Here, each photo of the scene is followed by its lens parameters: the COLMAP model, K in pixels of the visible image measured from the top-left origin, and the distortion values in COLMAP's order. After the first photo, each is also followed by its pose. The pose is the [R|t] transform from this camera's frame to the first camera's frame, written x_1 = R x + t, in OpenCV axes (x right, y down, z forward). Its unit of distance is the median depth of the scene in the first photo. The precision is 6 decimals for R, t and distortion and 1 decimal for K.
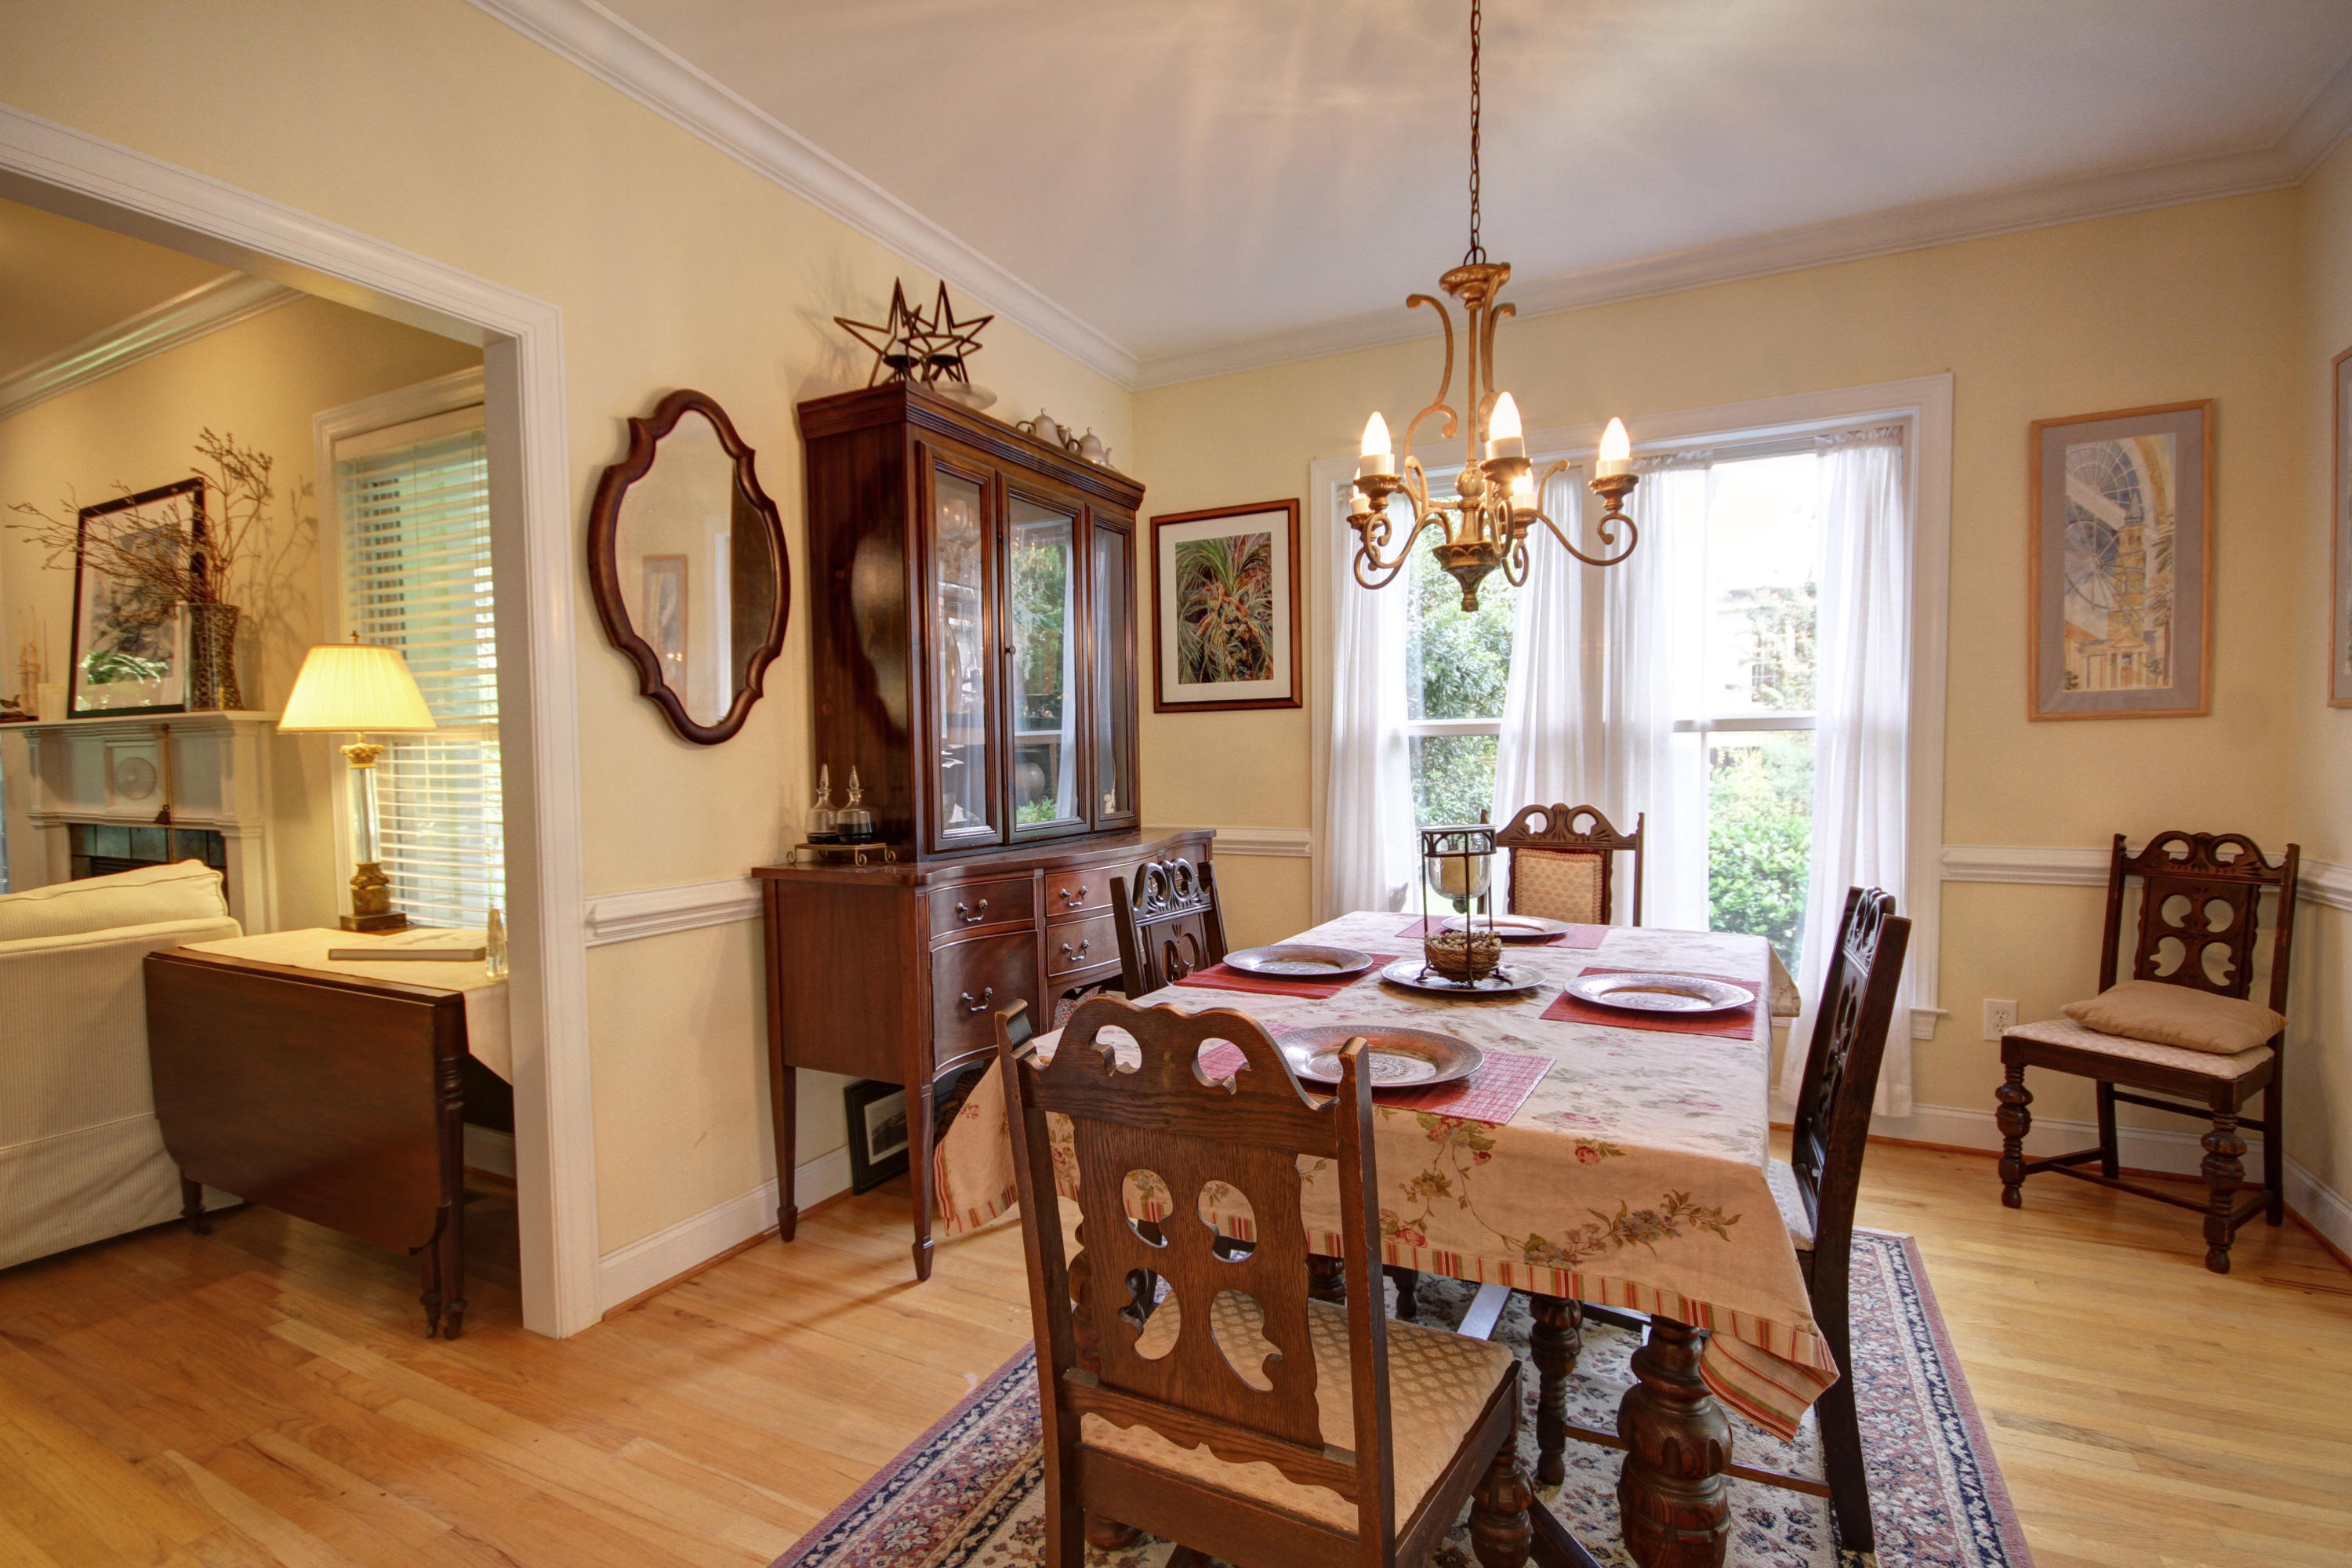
lens RADIAL K [[1087.0, 0, 1170.5], [0, 1087.0, 806.6], [0, 0, 1]] dist [0.004643, -0.009438]
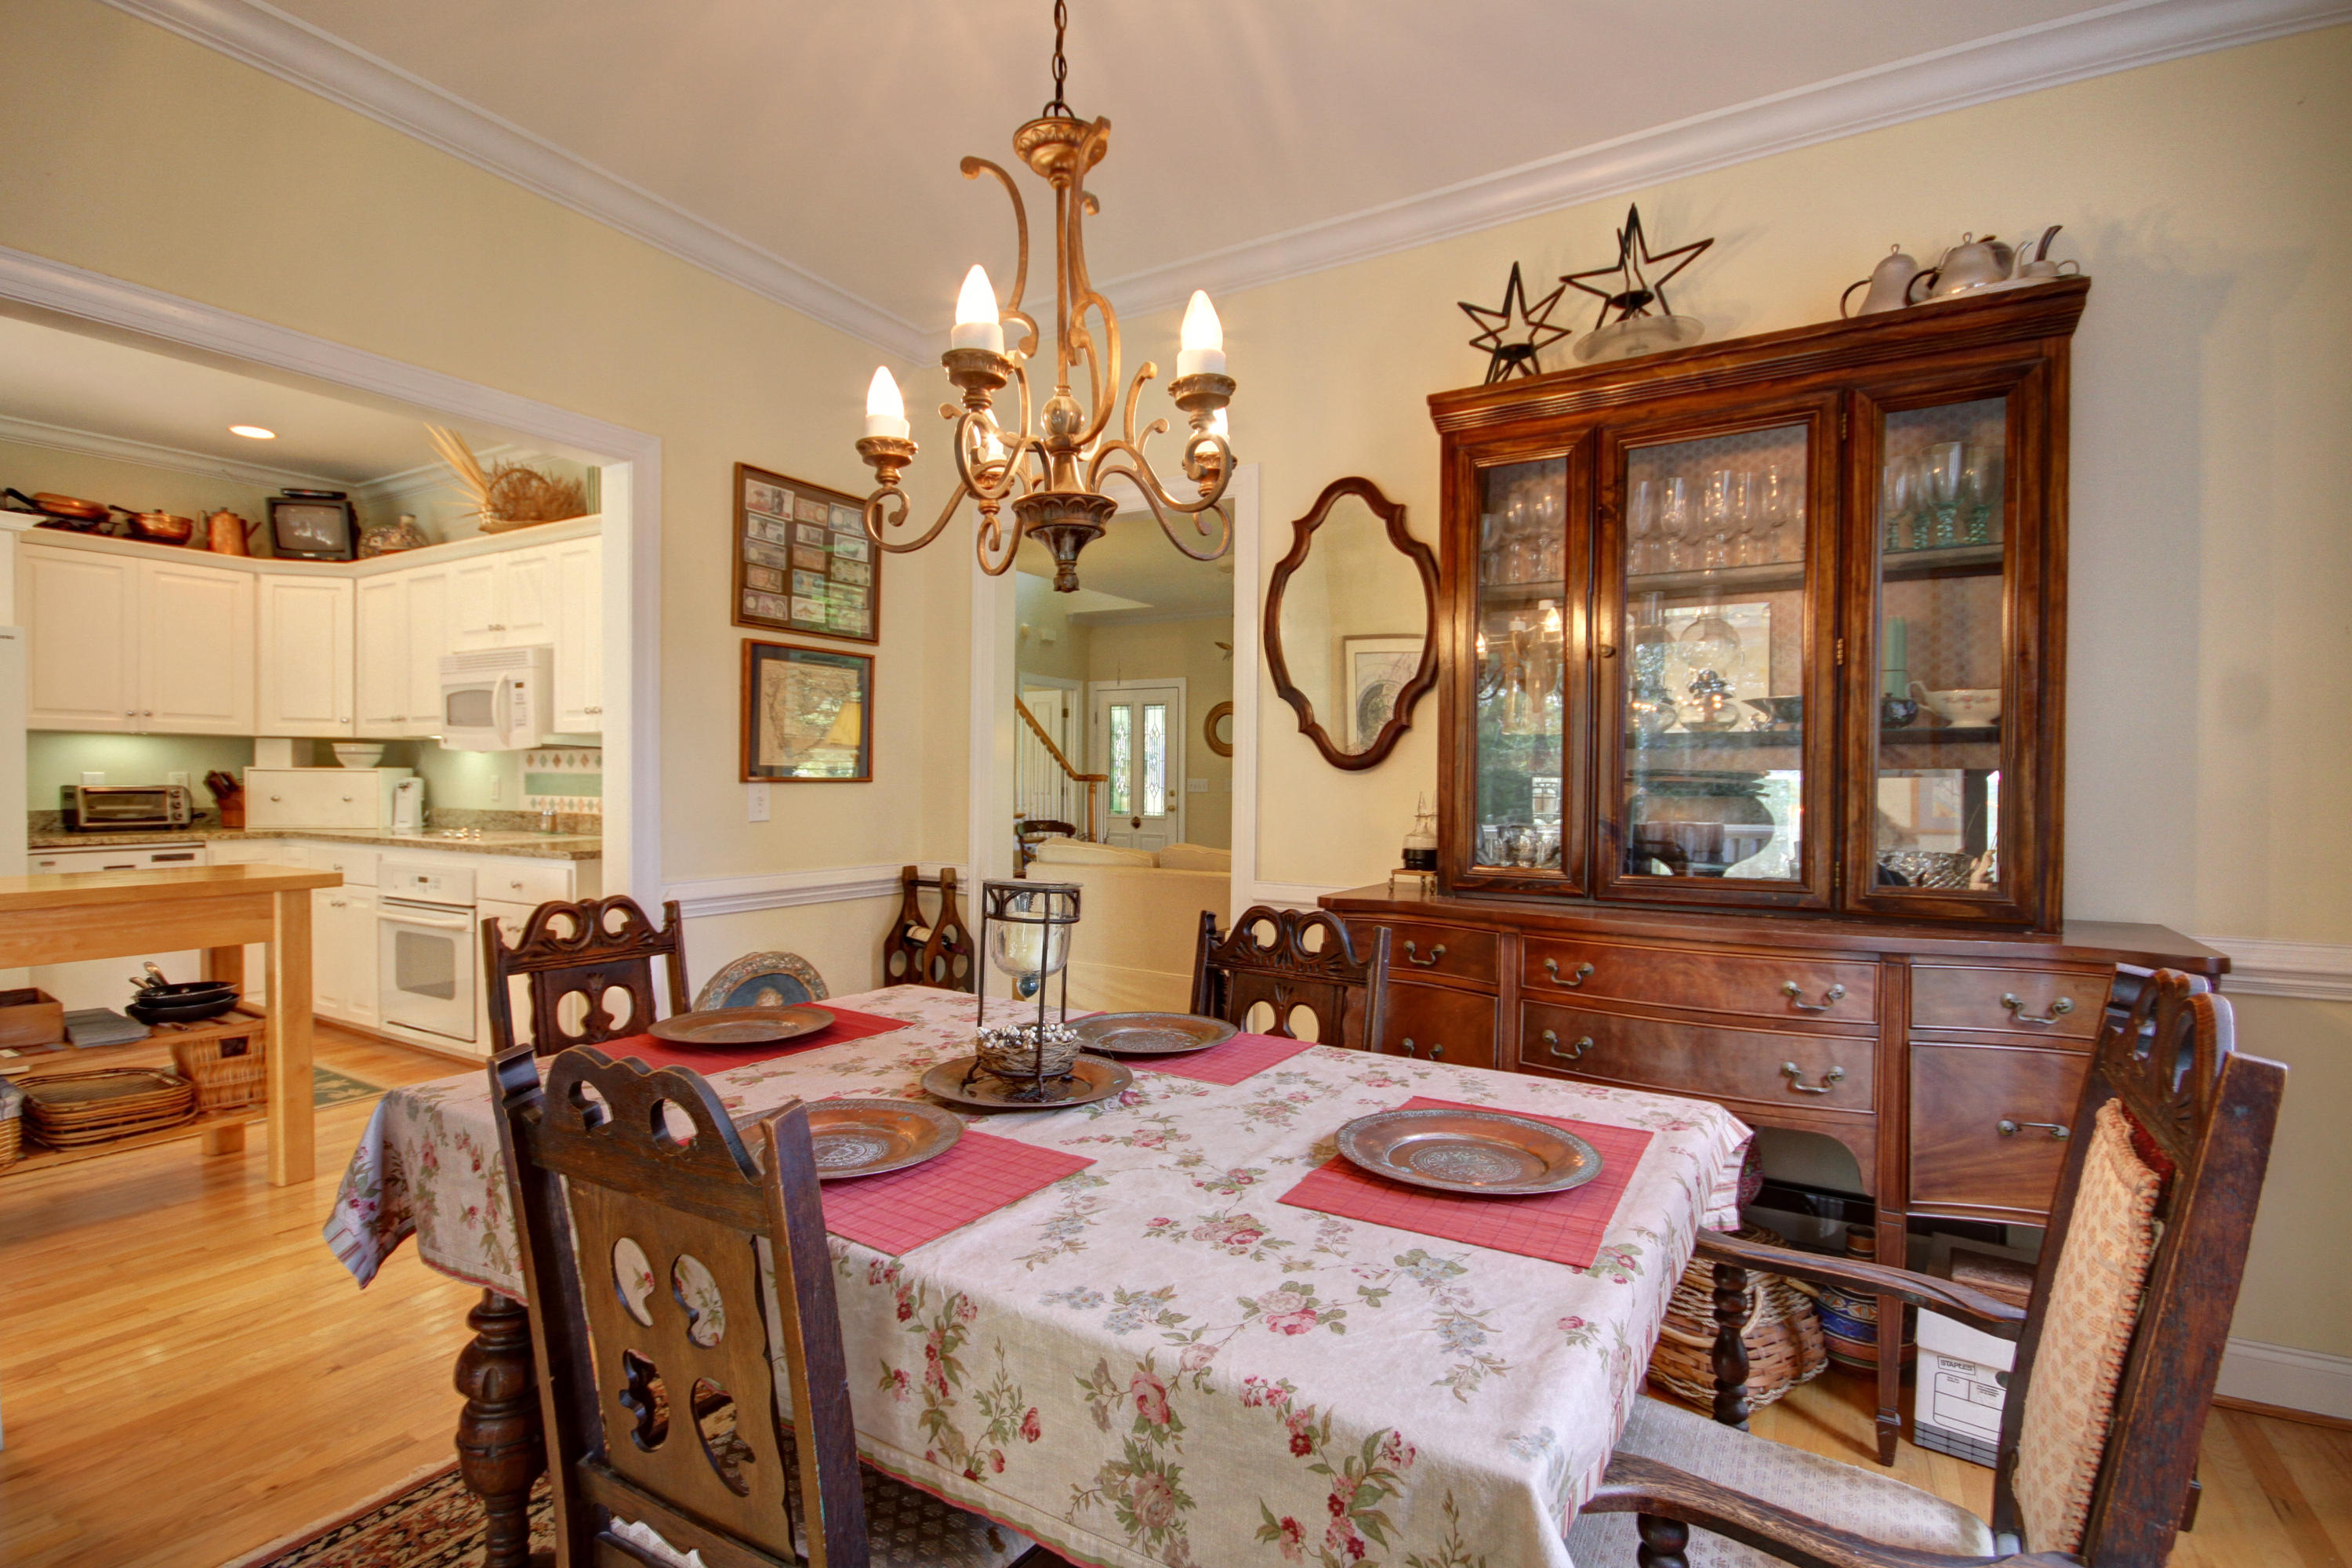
lens RADIAL K [[1087.0, 0, 1139.0], [0, 1087.0, 793.6], [0, 0, 1]] dist [0.004643, -0.009438]
pose [[-0.081867, 0.025076, -0.996328, 0.714483], [-0.058138, 0.997861, 0.029891, -0.049650], [0.994946, 0.060371, -0.080234, 0.804663]]
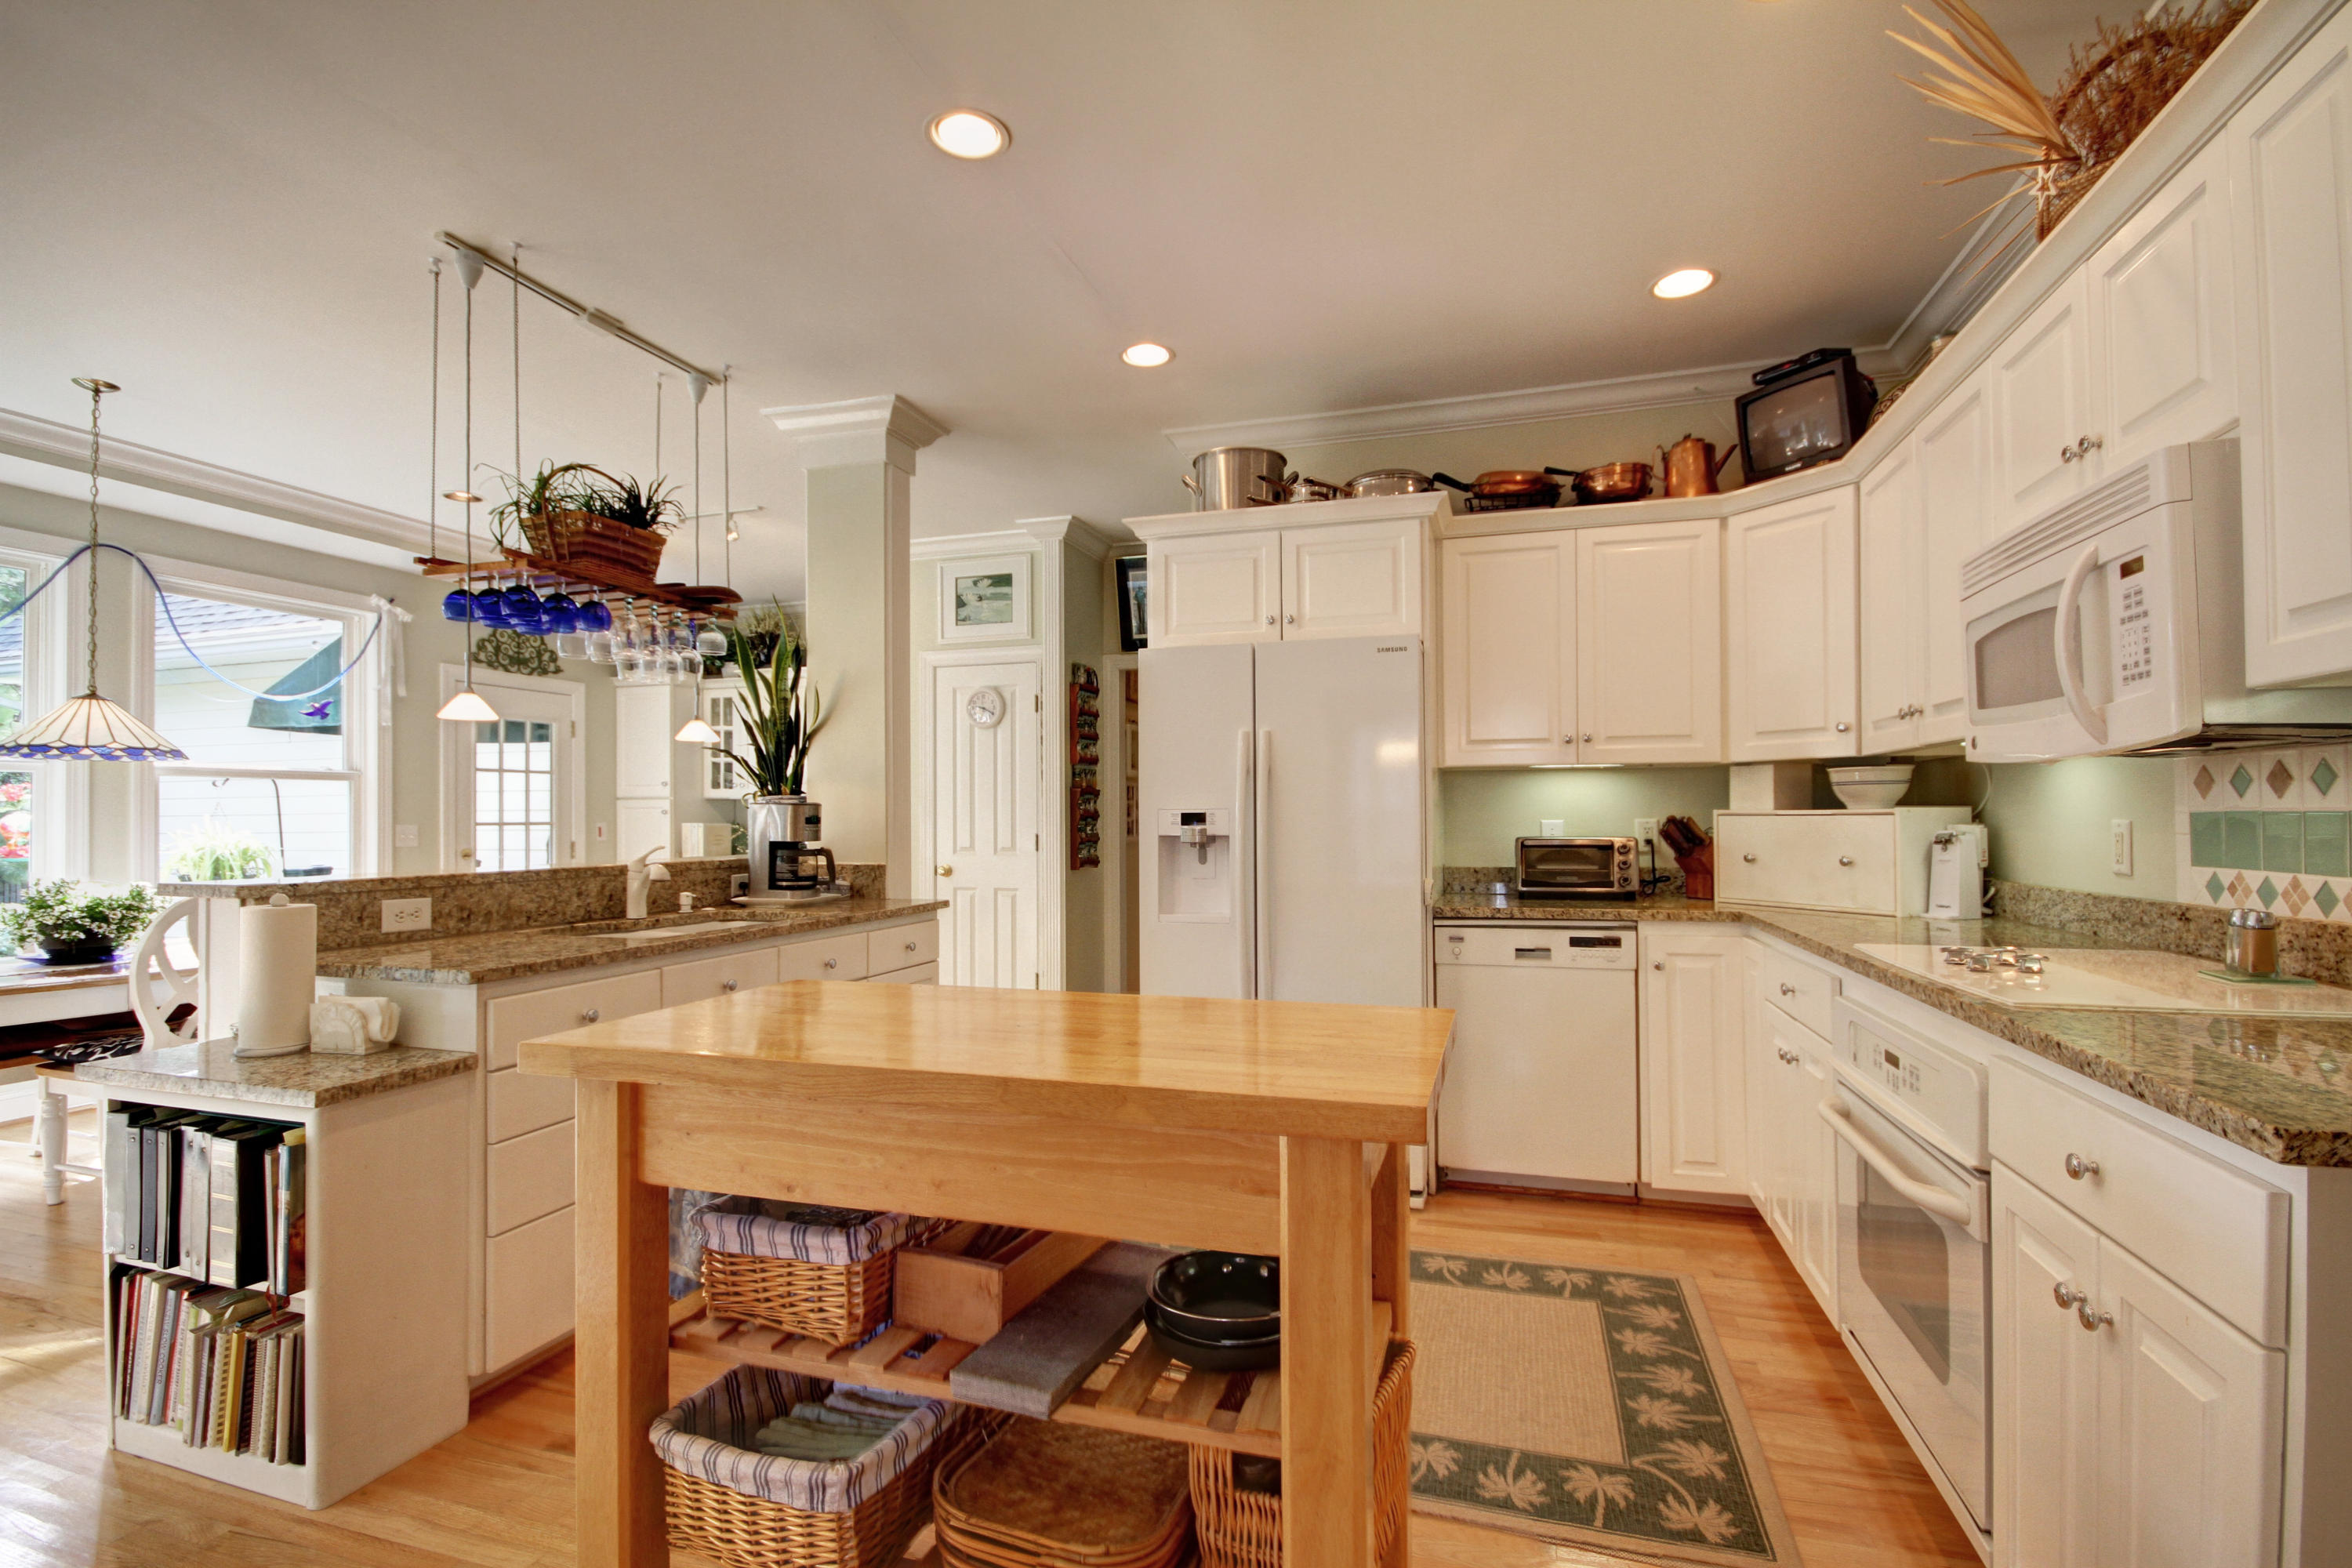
lens RADIAL K [[1087.0, 0, 1182.7], [0, 1087.0, 809.1], [0, 0, 1]] dist [0.004643, -0.009438]
pose [[-0.985388, 0.013453, -0.169794, -0.250762], [0.006294, 0.999071, 0.042634, -0.006501], [0.170210, 0.040942, -0.984557, 0.223449]]
